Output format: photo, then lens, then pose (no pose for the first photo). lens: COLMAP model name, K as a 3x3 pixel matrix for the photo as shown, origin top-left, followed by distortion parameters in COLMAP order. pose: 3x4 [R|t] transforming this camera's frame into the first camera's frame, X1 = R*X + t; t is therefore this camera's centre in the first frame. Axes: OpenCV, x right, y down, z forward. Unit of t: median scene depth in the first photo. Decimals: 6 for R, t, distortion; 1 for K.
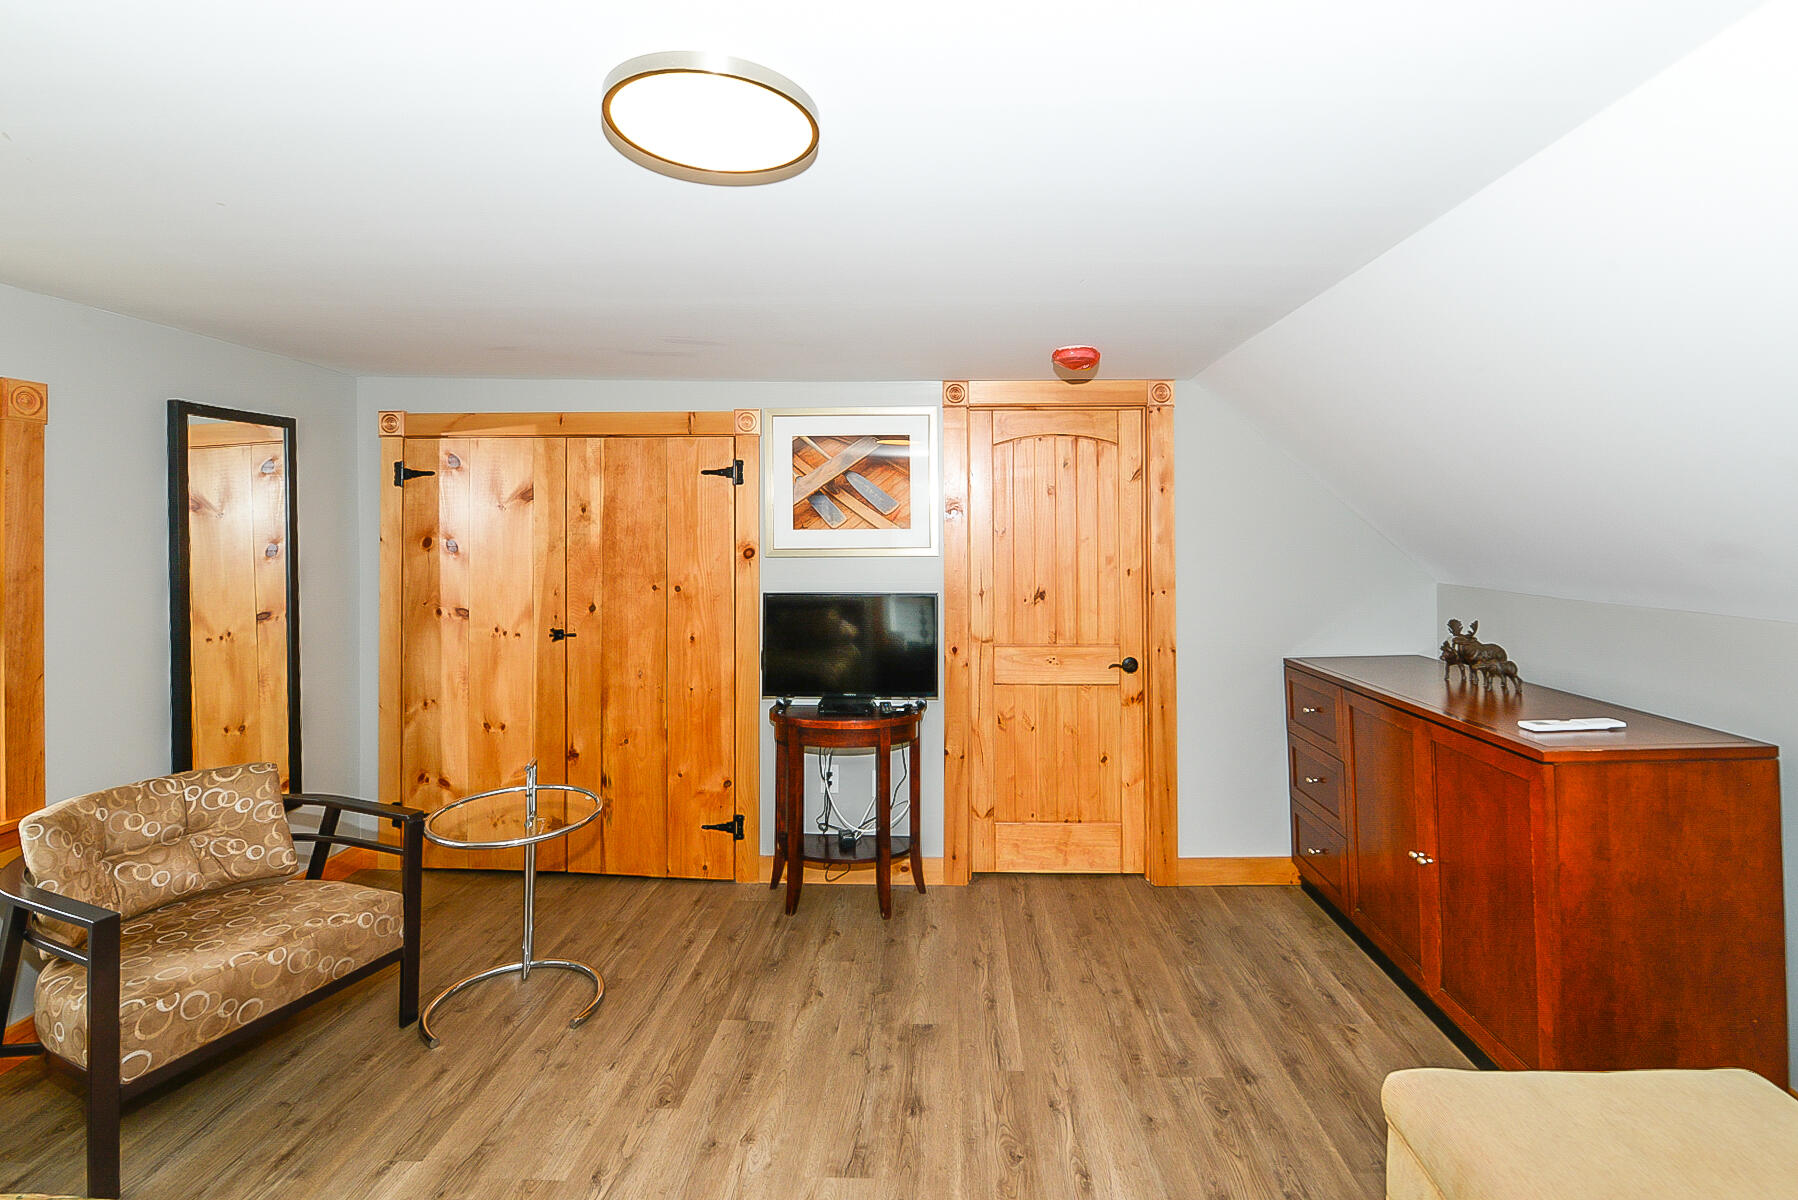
lens RADIAL K [[809.8, 0, 956.1], [0, 809.8, 527.1], [0, 0, 1]] dist [-0.003646, -0.001436]
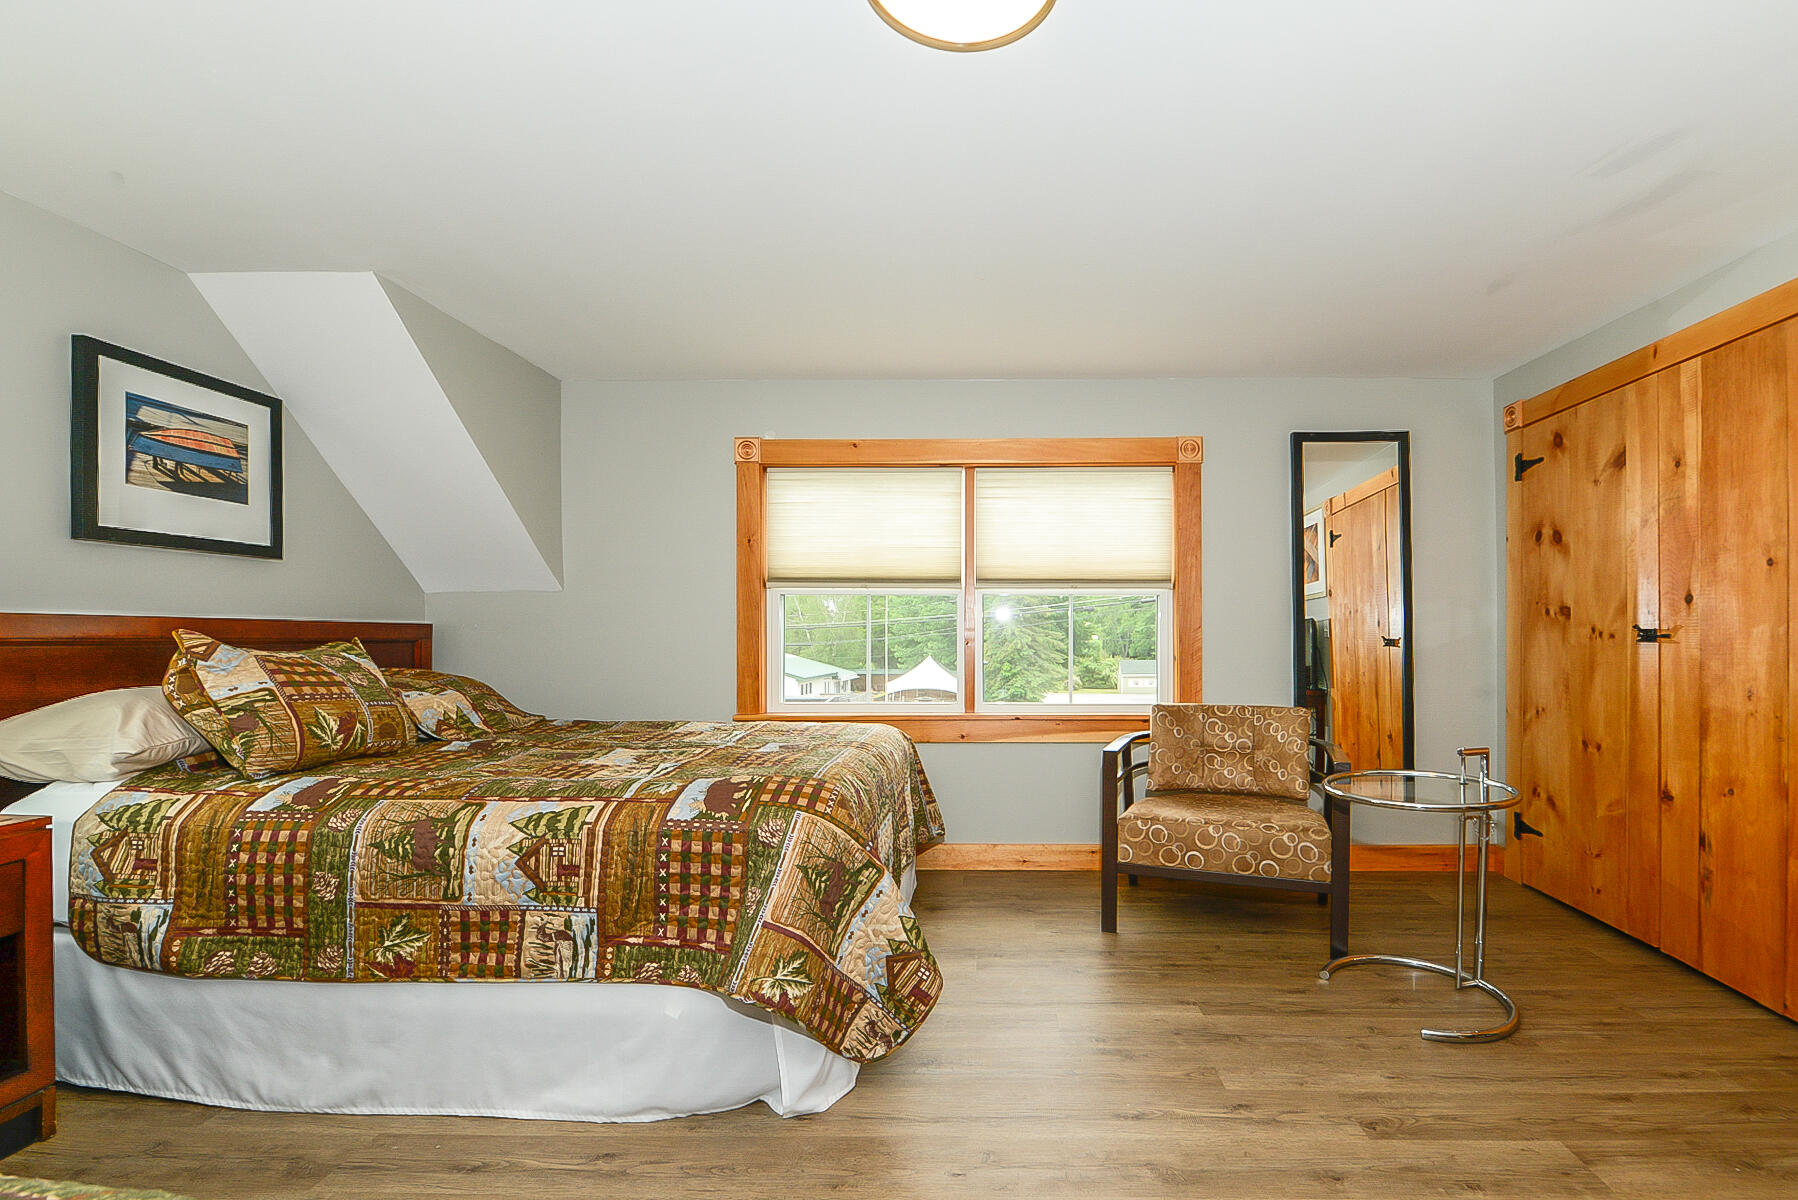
lens RADIAL K [[834.9, 0, 990.9], [0, 834.9, 654.3], [0, 0, 1]] dist [-0.018082, -0.000935]
pose [[-0.002314, 0.012978, -0.999913, 0.286494], [0.008695, 0.999878, 0.012957, 0.135258], [0.999960, -0.008665, -0.002427, 0.380391]]
